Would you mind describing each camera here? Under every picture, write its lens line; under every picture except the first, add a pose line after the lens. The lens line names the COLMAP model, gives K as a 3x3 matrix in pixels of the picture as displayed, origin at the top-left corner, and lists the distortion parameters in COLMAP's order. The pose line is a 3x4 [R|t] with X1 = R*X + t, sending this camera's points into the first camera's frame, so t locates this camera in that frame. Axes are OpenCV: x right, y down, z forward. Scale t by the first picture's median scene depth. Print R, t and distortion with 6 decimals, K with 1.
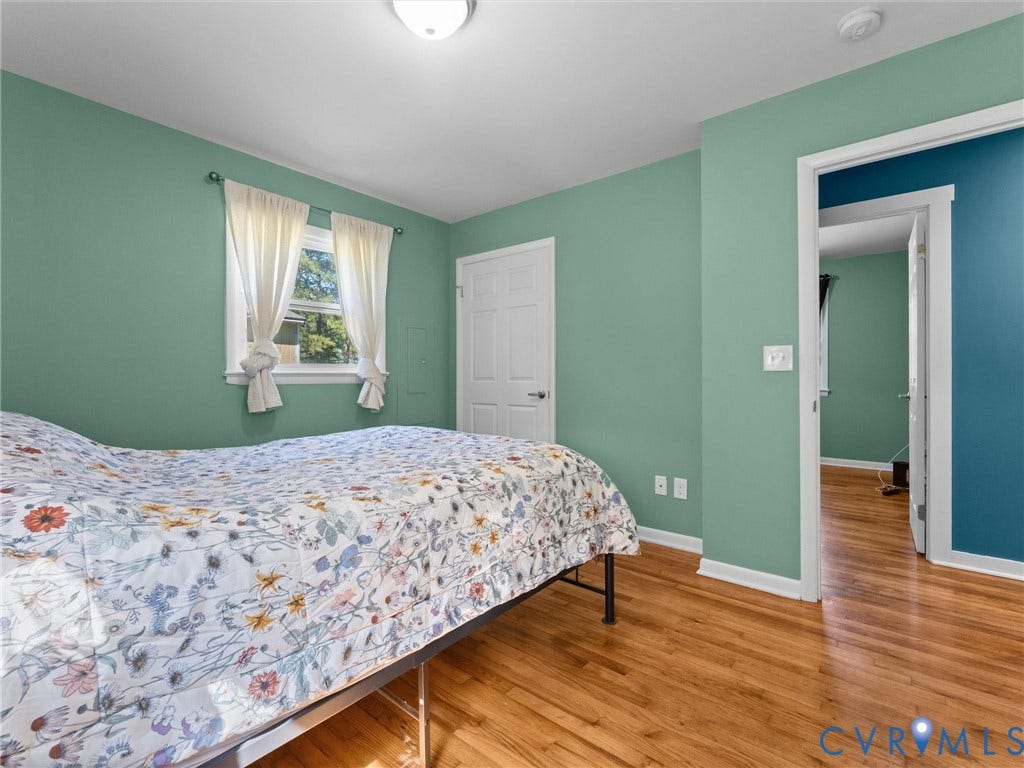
lens RADIAL K [[462.4, 0, 508.7], [0, 462.4, 377.9], [0, 0, 1]] dist [-0.001390, -0.000286]
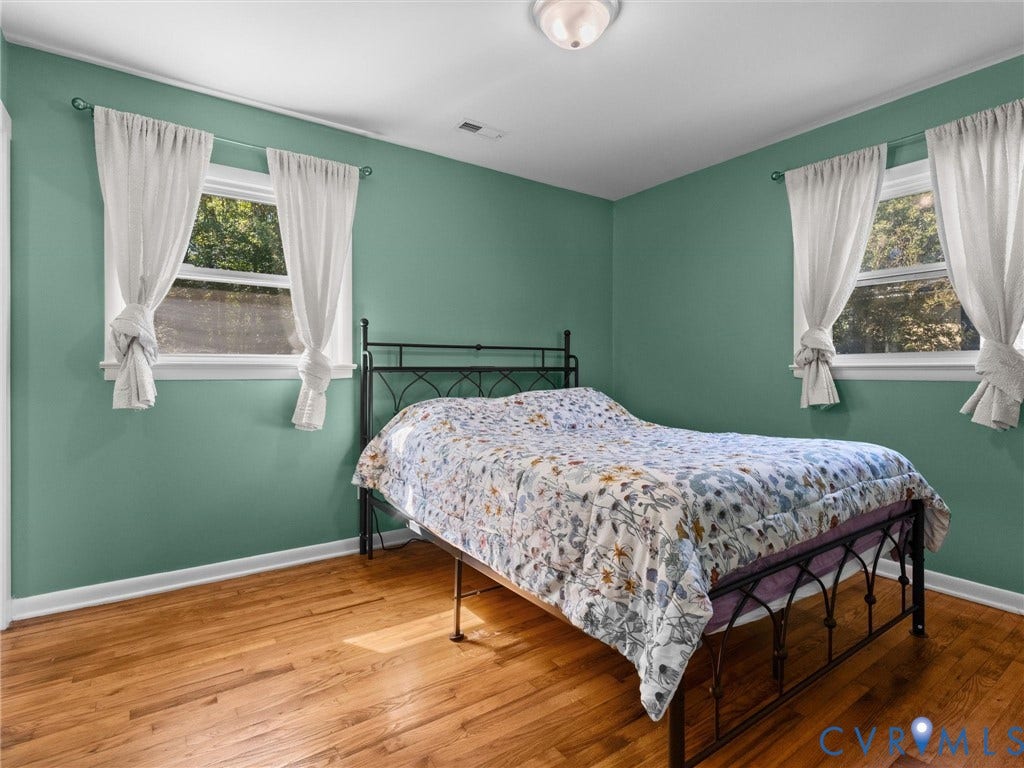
lens RADIAL K [[520.5, 0, 519.3], [0, 520.5, 381.5], [0, 0, 1]] dist [0.003267, 0.000426]
pose [[-0.246292, 0.019599, -0.968997, 1.013106], [-0.005139, 0.999755, 0.021527, 0.000367], [0.969182, 0.010282, -0.246131, 1.161915]]
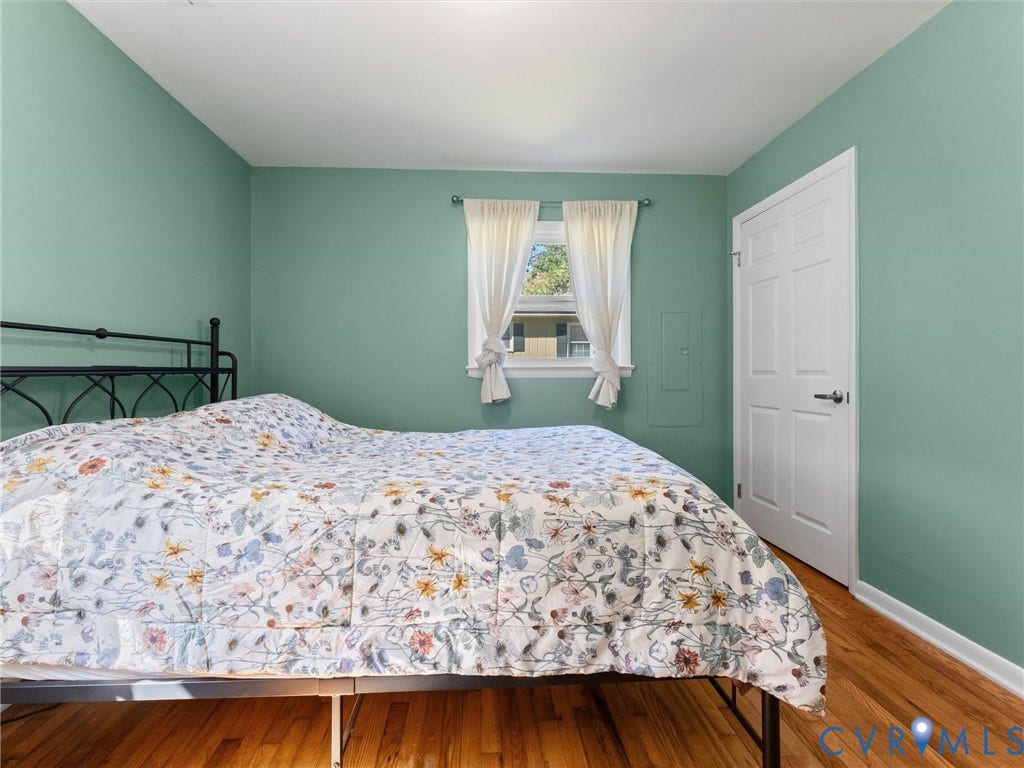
lens RADIAL K [[462.4, 0, 506.6], [0, 462.4, 377.2], [0, 0, 1]] dist [-0.001390, -0.000286]
pose [[0.681539, 0.007265, -0.731746, 0.488035], [0.001604, 0.999933, 0.011422, 0.000343], [0.731780, -0.008958, 0.681482, 0.464946]]
